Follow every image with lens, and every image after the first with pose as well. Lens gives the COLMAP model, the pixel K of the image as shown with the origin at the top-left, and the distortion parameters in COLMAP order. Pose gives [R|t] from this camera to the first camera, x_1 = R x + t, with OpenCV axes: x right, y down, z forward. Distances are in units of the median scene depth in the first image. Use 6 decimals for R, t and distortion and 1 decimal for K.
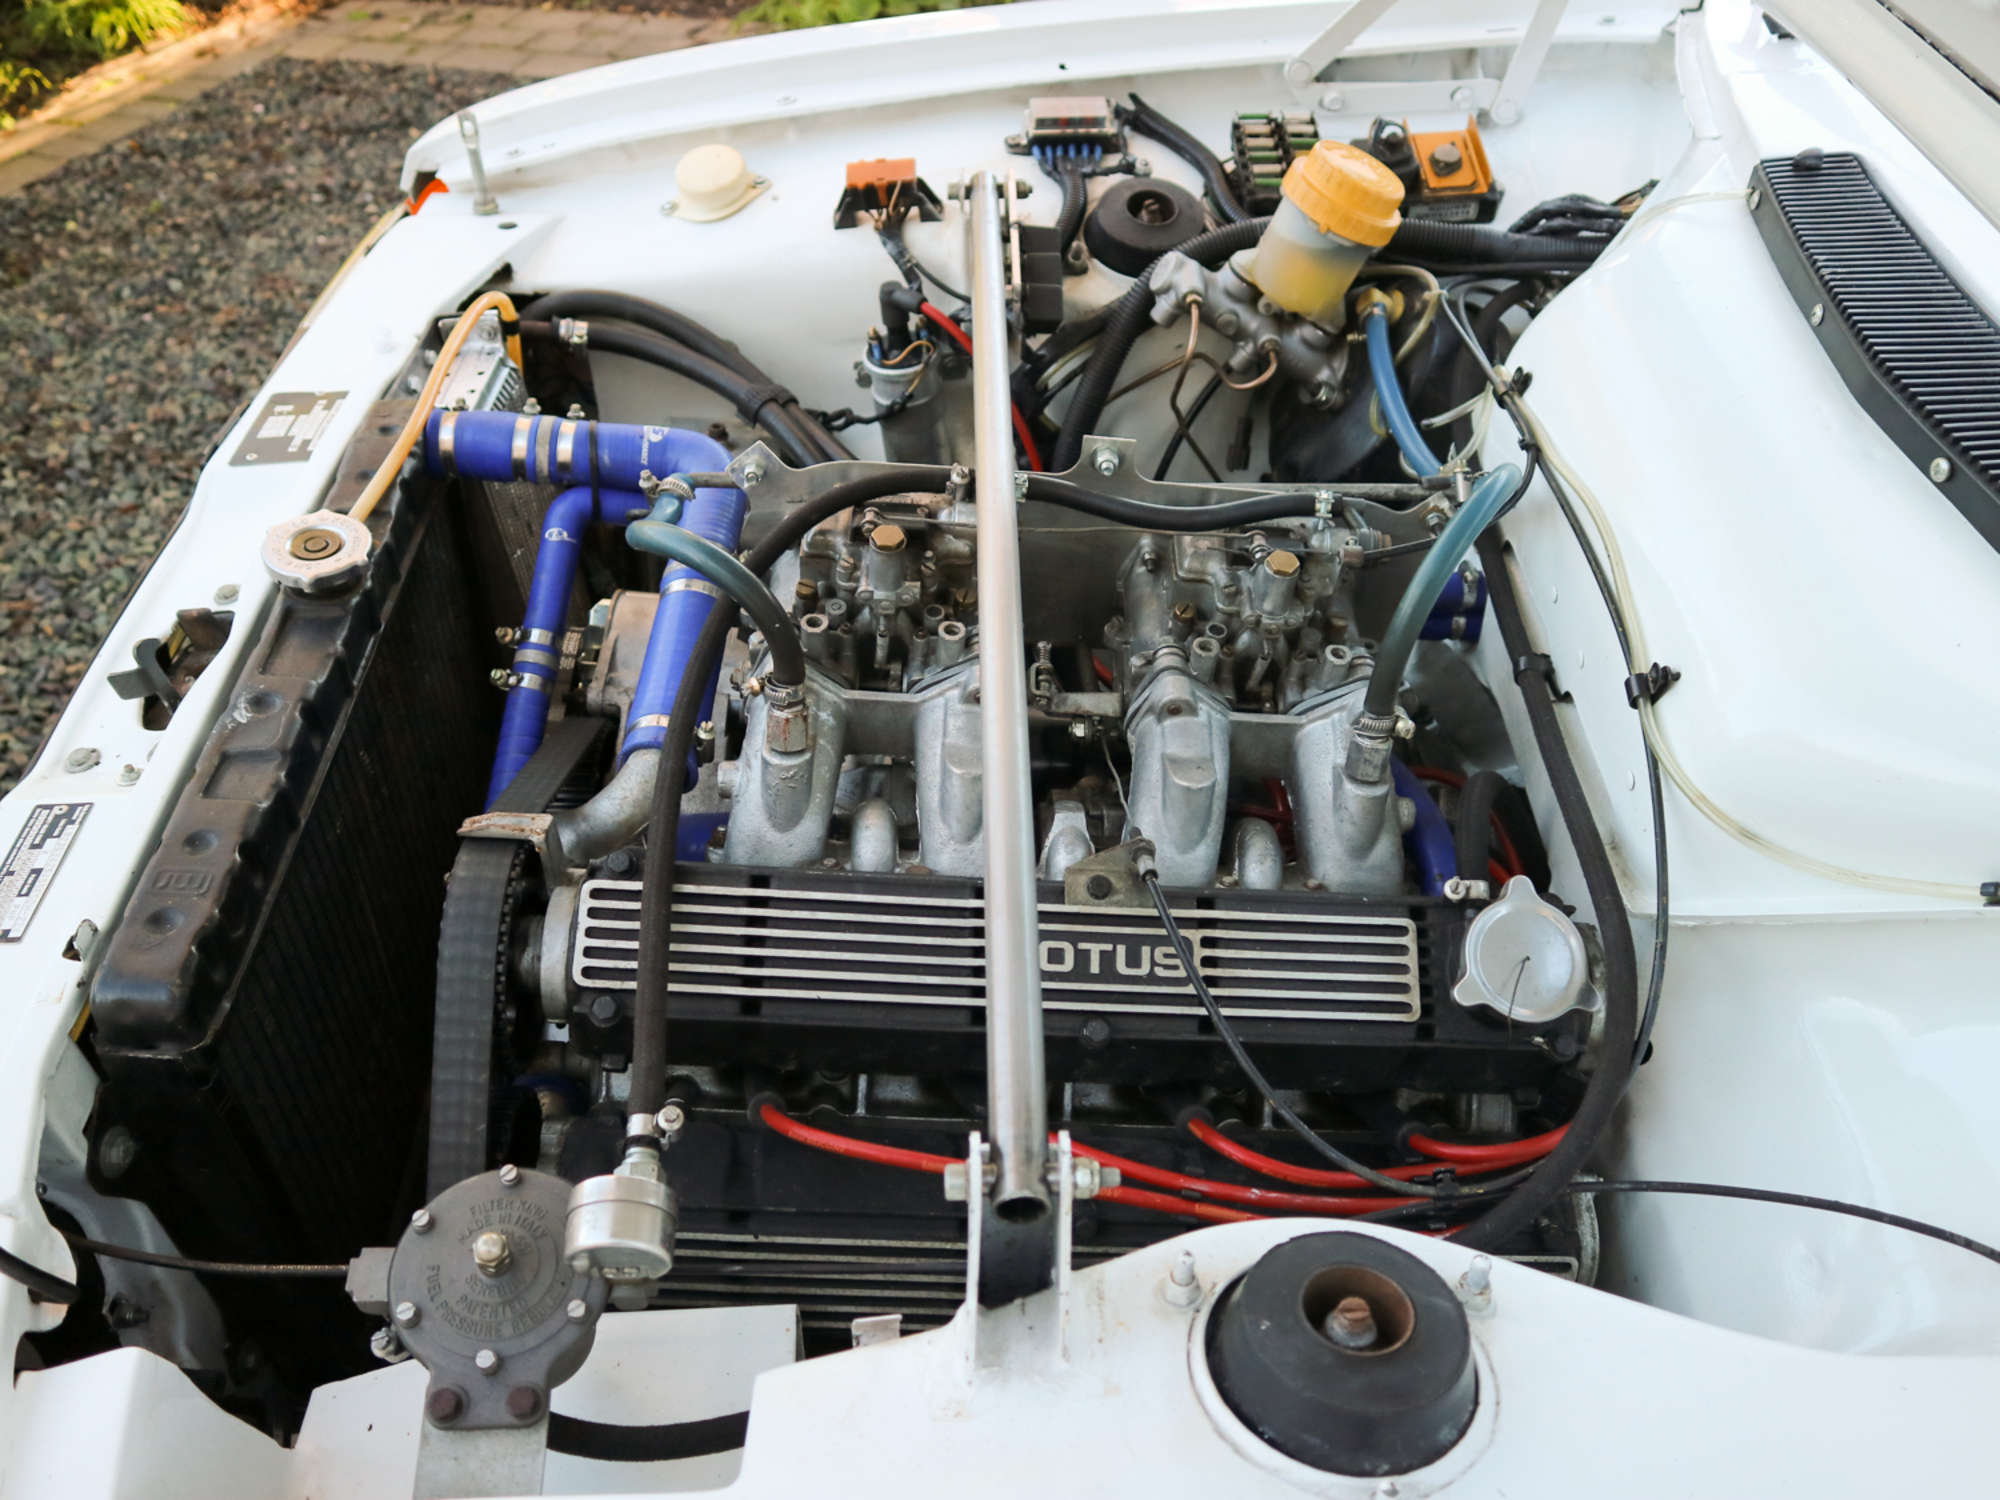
lens RADIAL K [[1616.7, 0, 1000.0], [0, 1616.7, 750.0], [0, 0, 1]] dist [-0.126272, 0.125809]
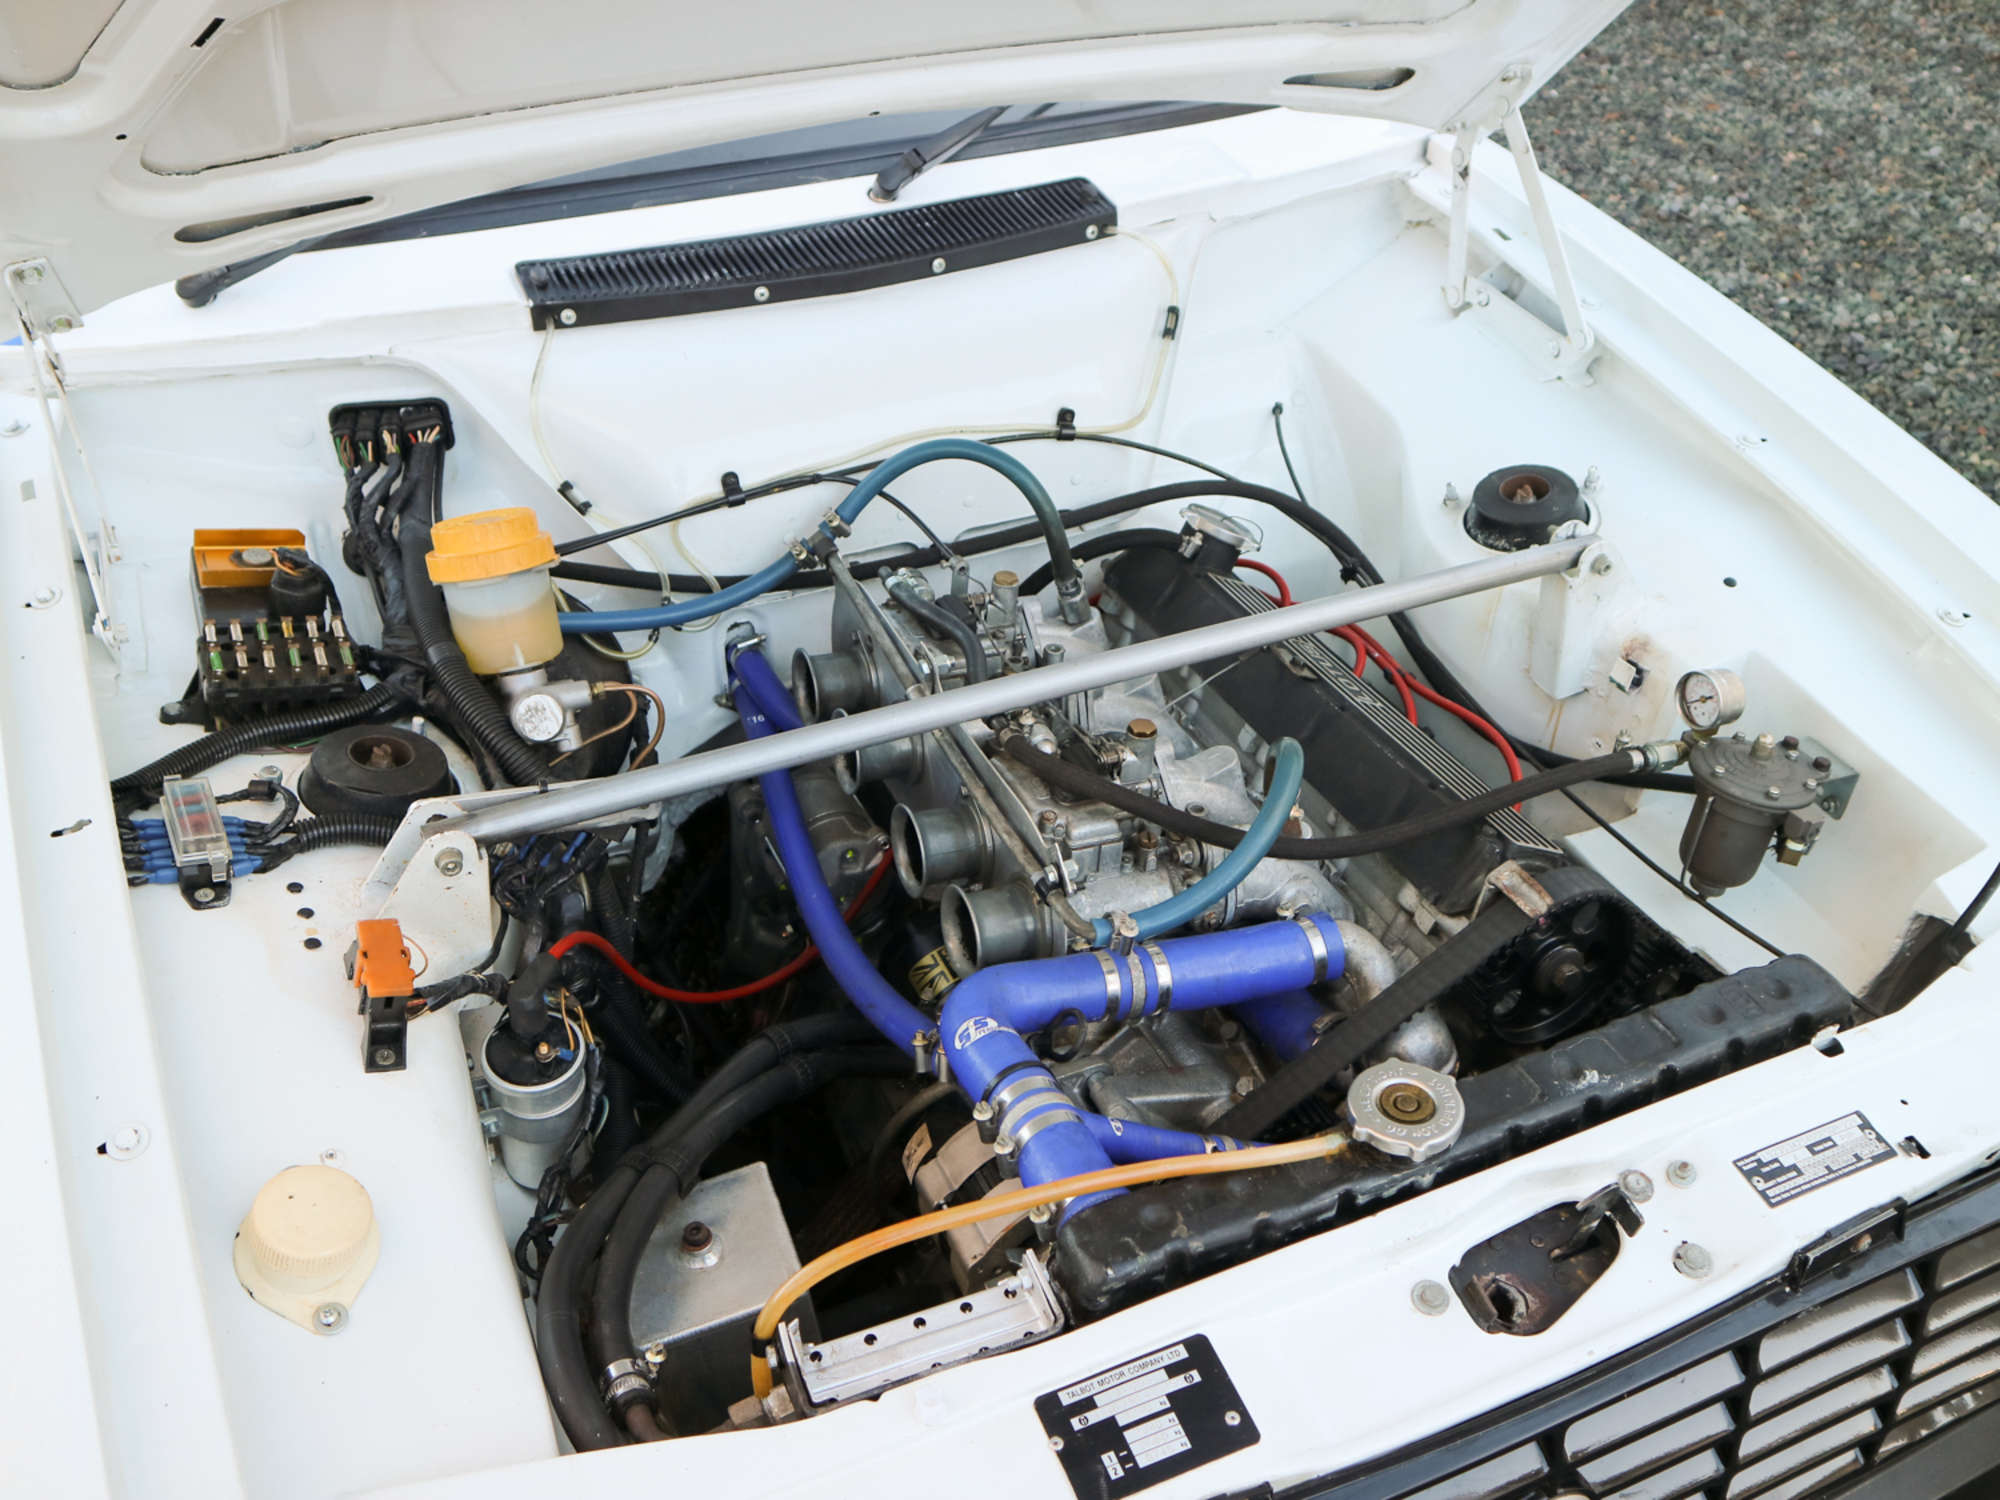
lens RADIAL K [[1774.5, 0, 1000.0], [0, 1774.5, 750.0], [0, 0, 1]] dist [-0.104203, 0.109720]
pose [[-0.386573, -0.581913, 0.715499, -0.950538], [0.622604, 0.407684, 0.667951, -1.038197], [-0.680387, 0.703684, 0.204702, 0.809836]]
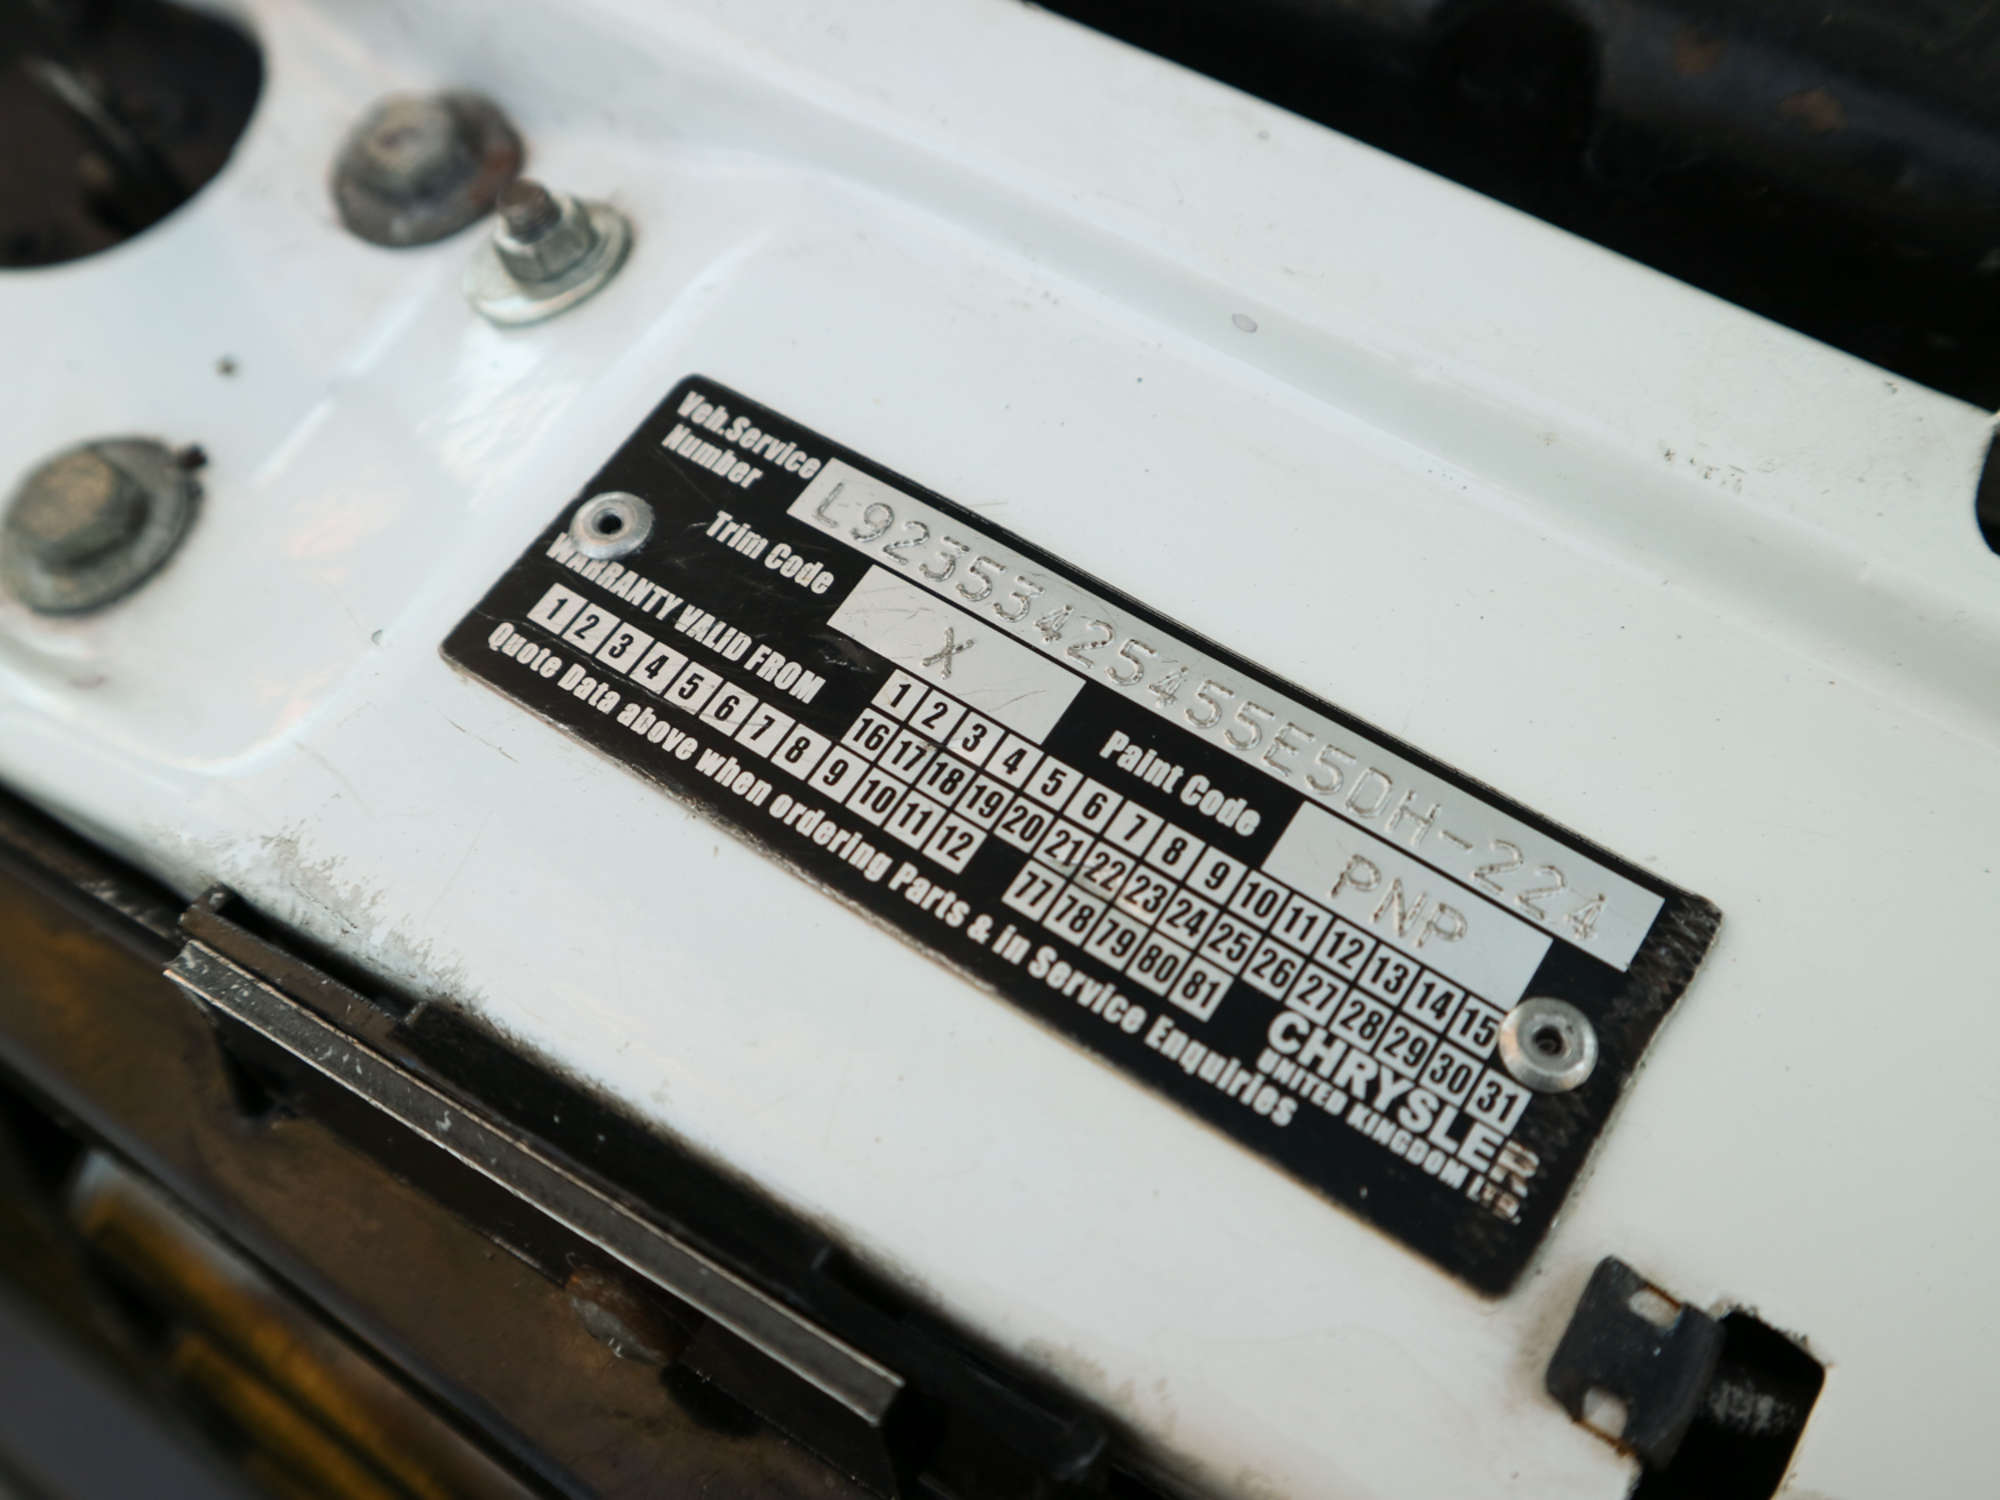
lens RADIAL K [[1841.5, 0, 1000.0], [0, 1841.5, 750.0], [0, 0, 1]] dist [-0.009187, -0.006212]
pose [[0.566802, -0.724942, 0.391402, -0.594587], [0.599010, 0.688804, 0.408334, 0.001423], [-0.565617, 0.003009, 0.824662, 0.739649]]
